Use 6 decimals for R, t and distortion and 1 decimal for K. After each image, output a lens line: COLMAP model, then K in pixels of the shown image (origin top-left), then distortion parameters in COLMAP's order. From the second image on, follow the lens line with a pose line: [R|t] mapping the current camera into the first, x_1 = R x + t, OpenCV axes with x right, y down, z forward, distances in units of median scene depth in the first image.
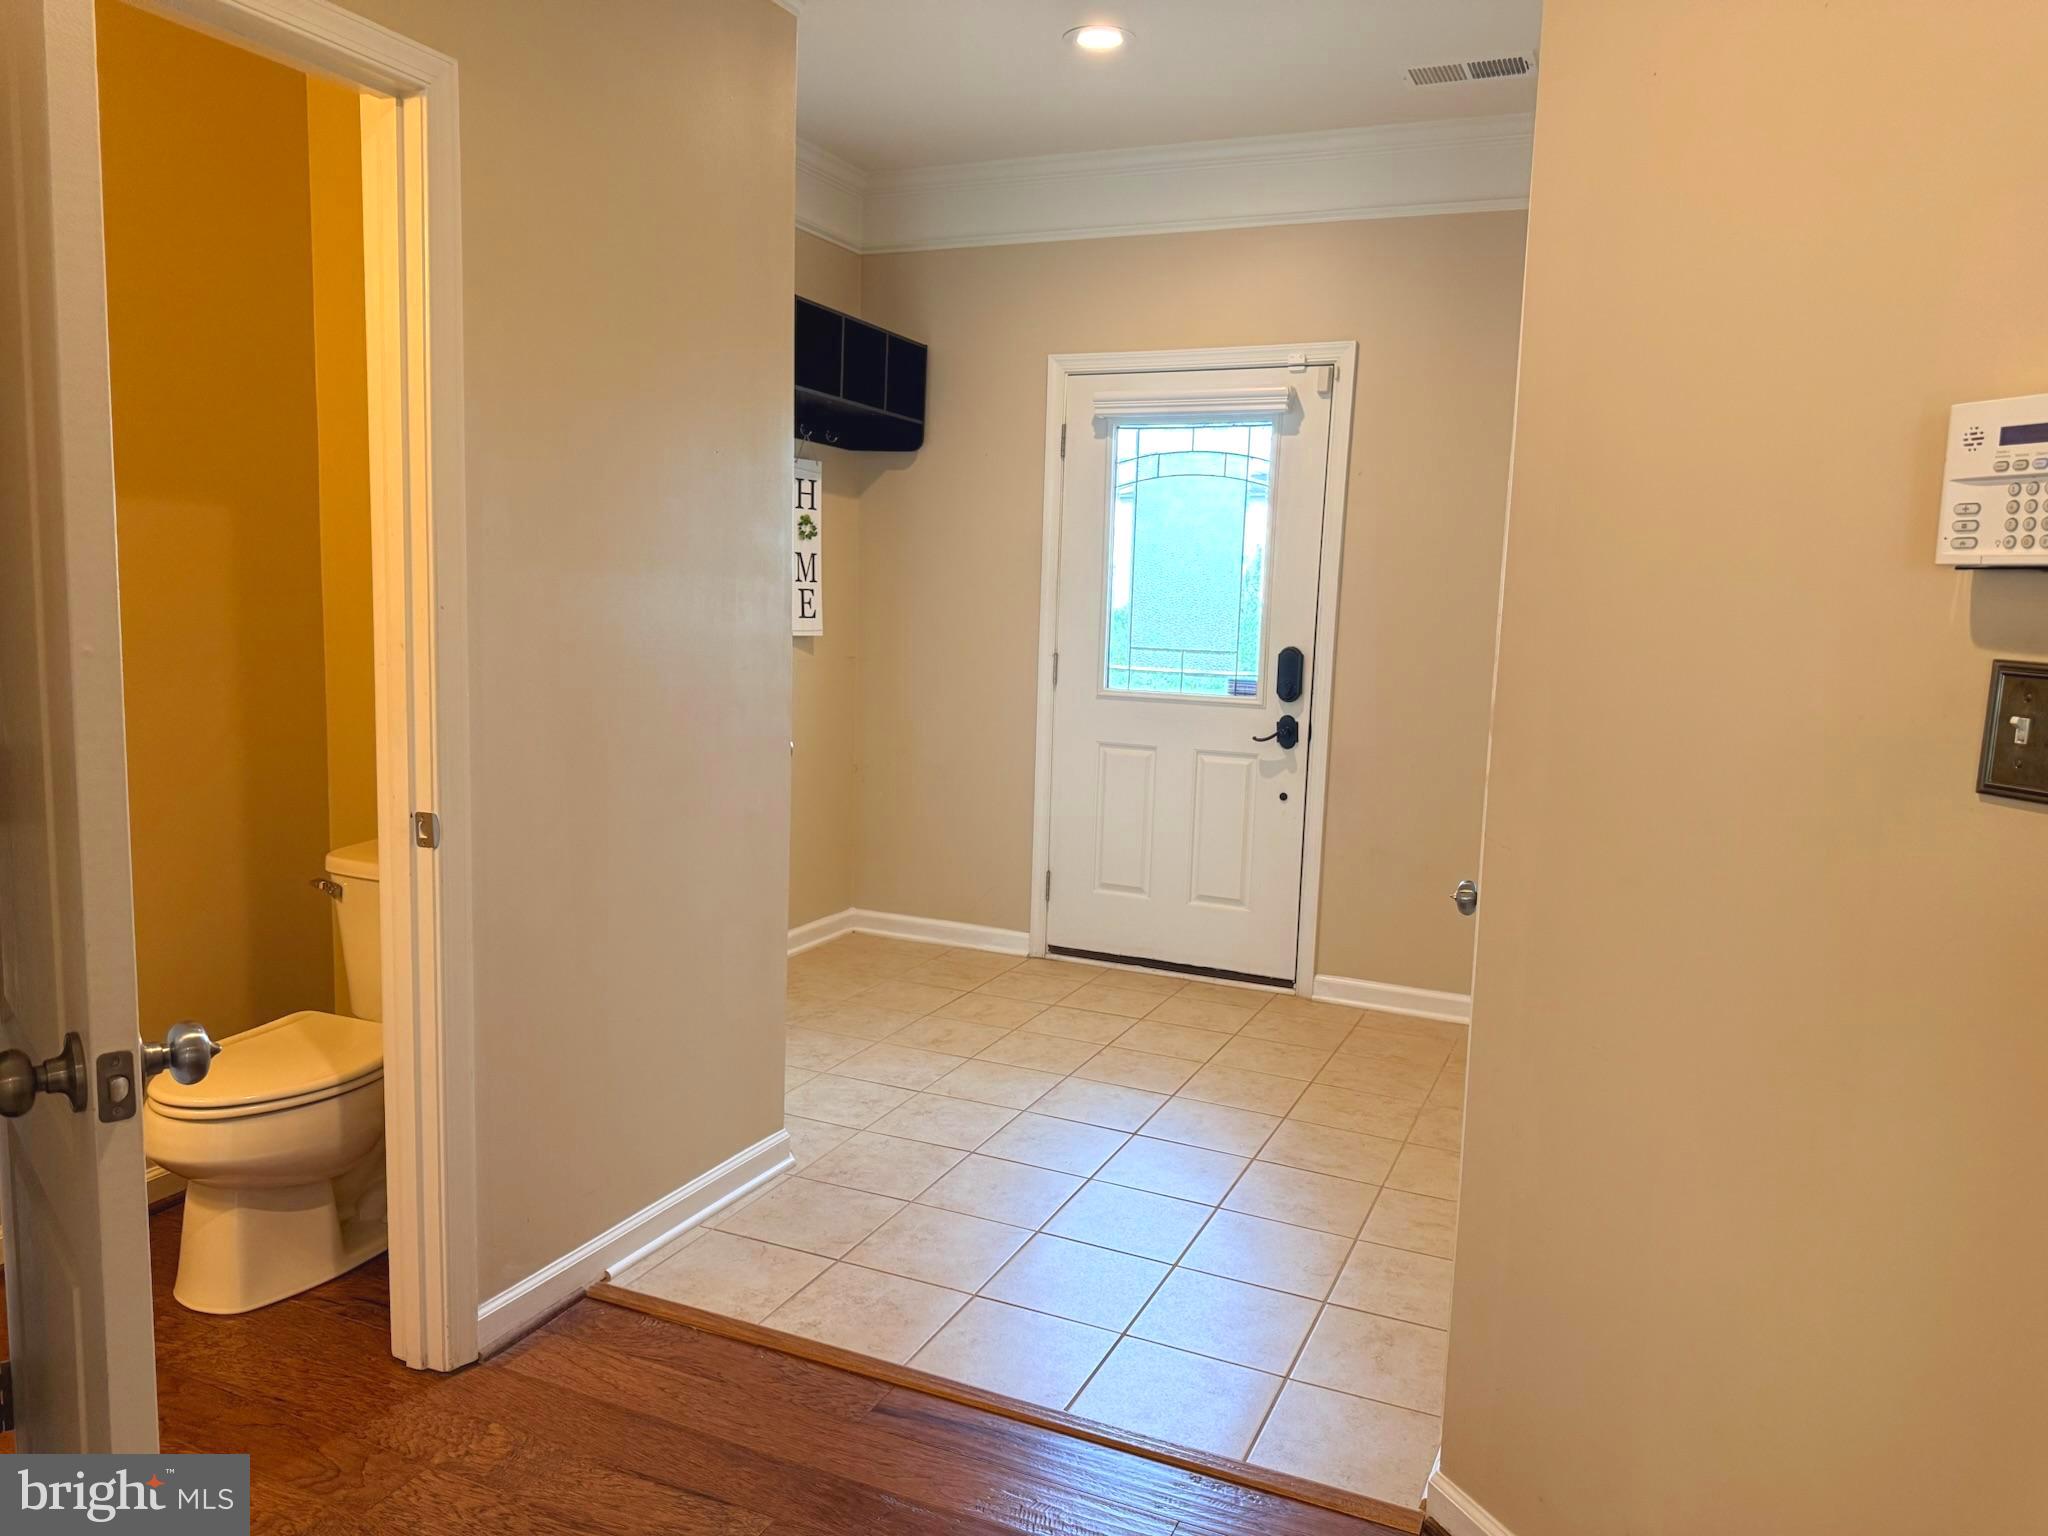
lens RADIAL K [[1426.9, 0, 1027.4], [0, 1426.9, 770.6], [0, 0, 1]] dist [0.034361, -0.018116]
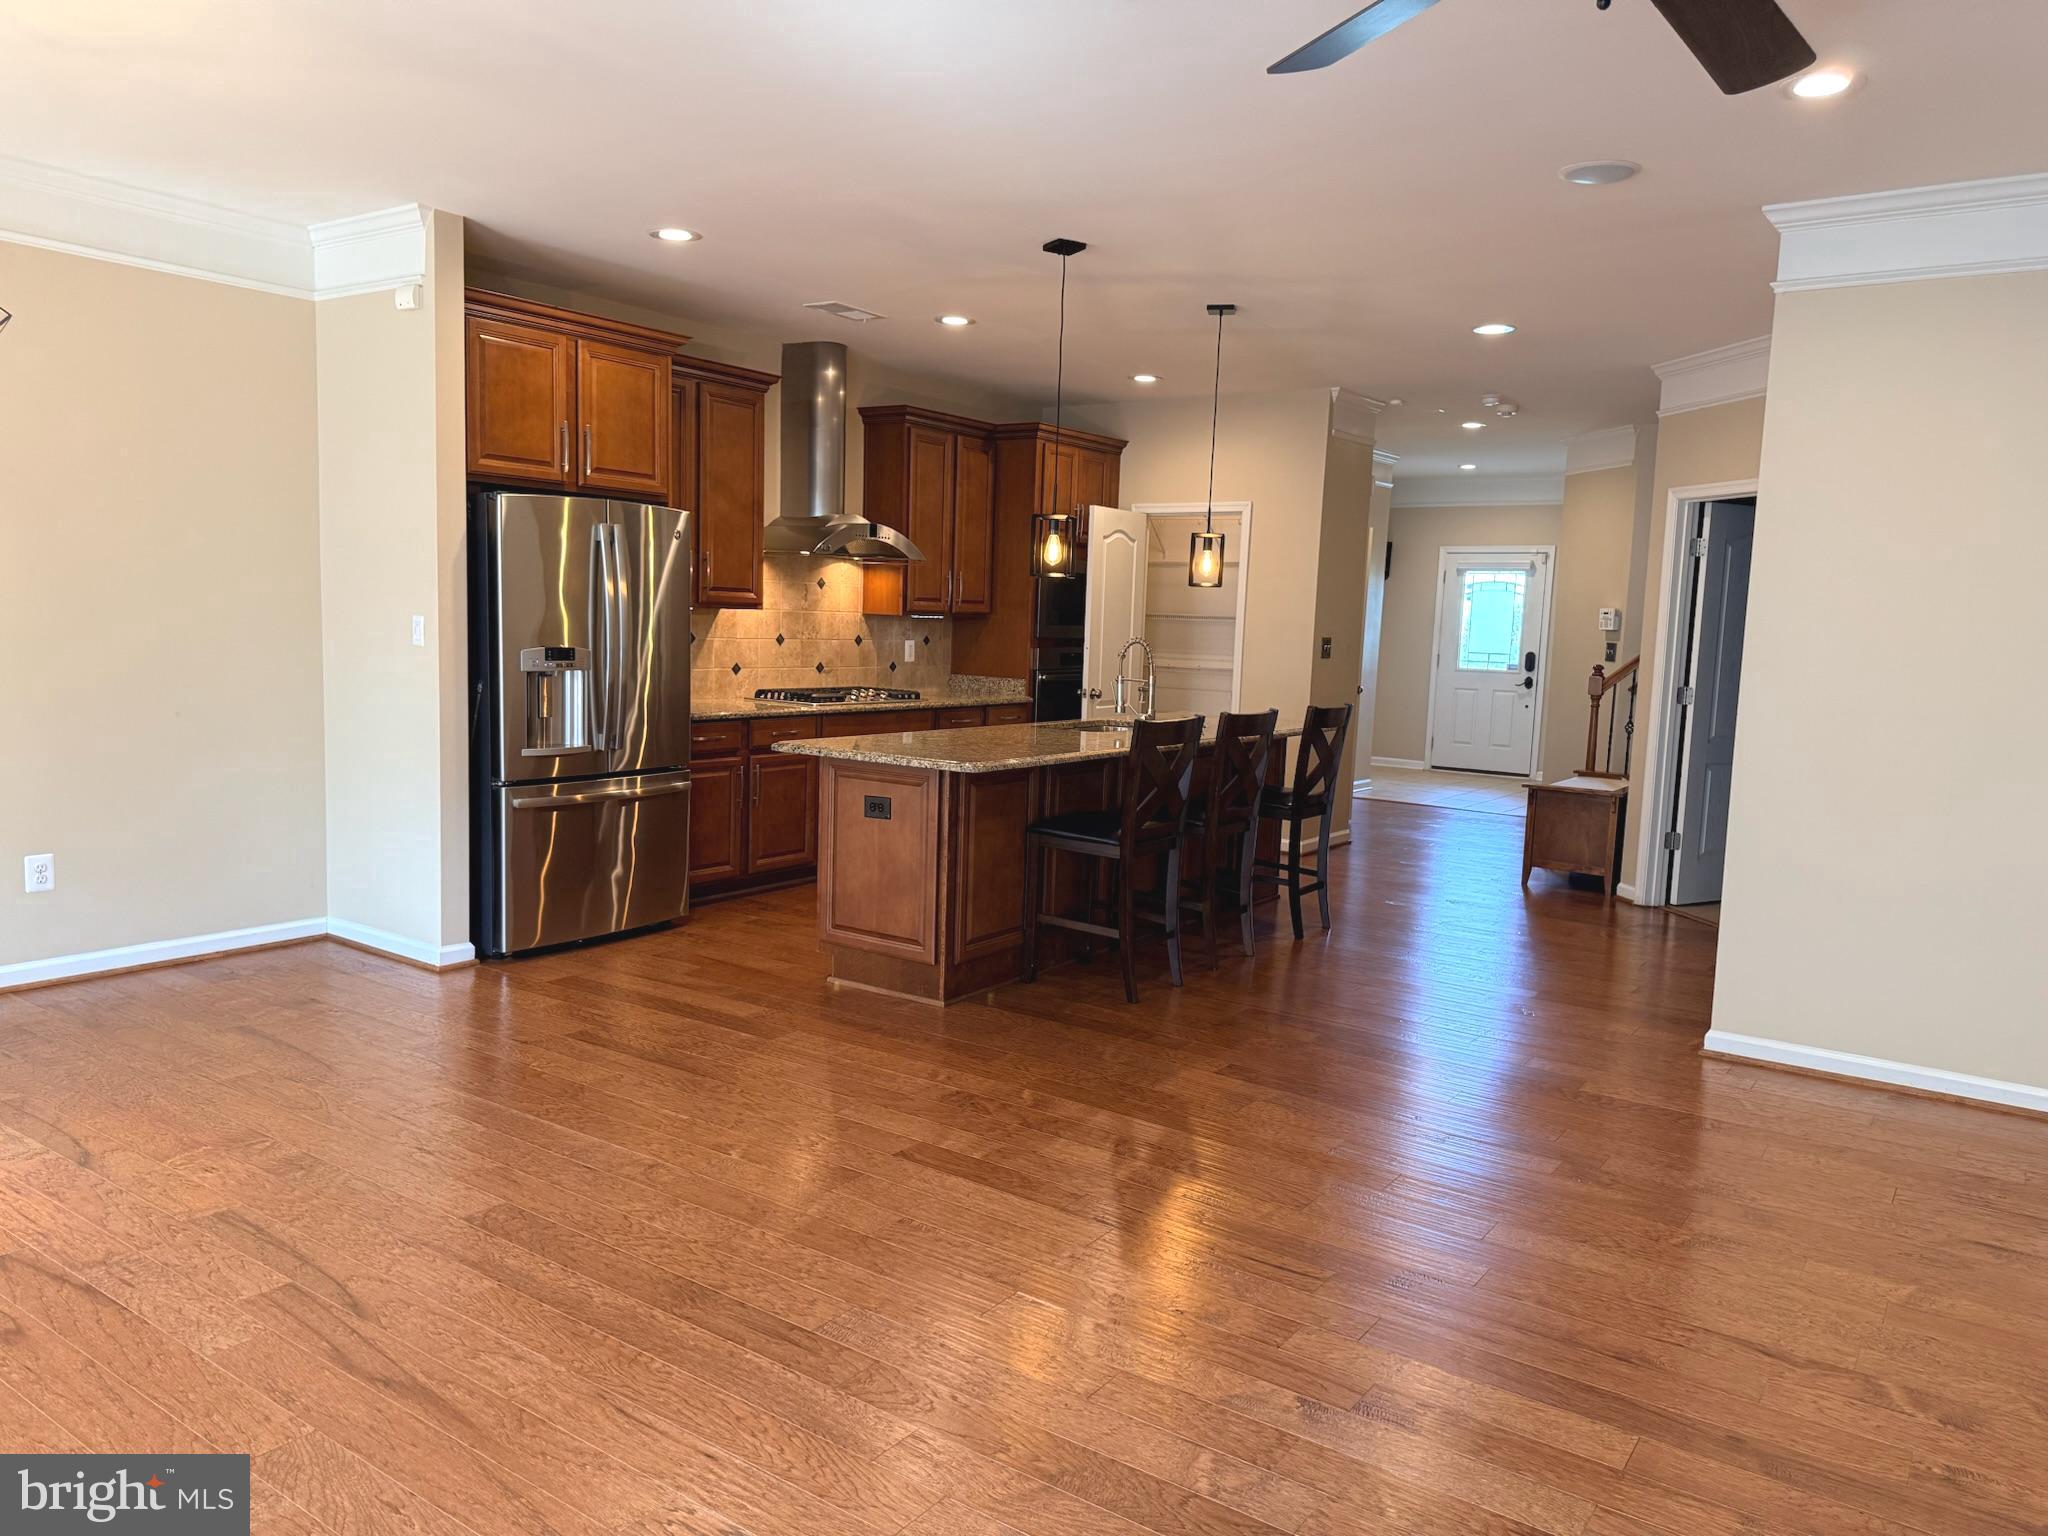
lens RADIAL K [[1426.9, 0, 1016.4], [0, 1426.9, 767.8], [0, 0, 1]] dist [0.034361, -0.018116]
pose [[0.984890, 0.020244, -0.171991, -0.315742], [-0.023943, 0.999524, -0.019456, 0.216272], [0.171516, 0.023280, 0.984906, -1.907296]]
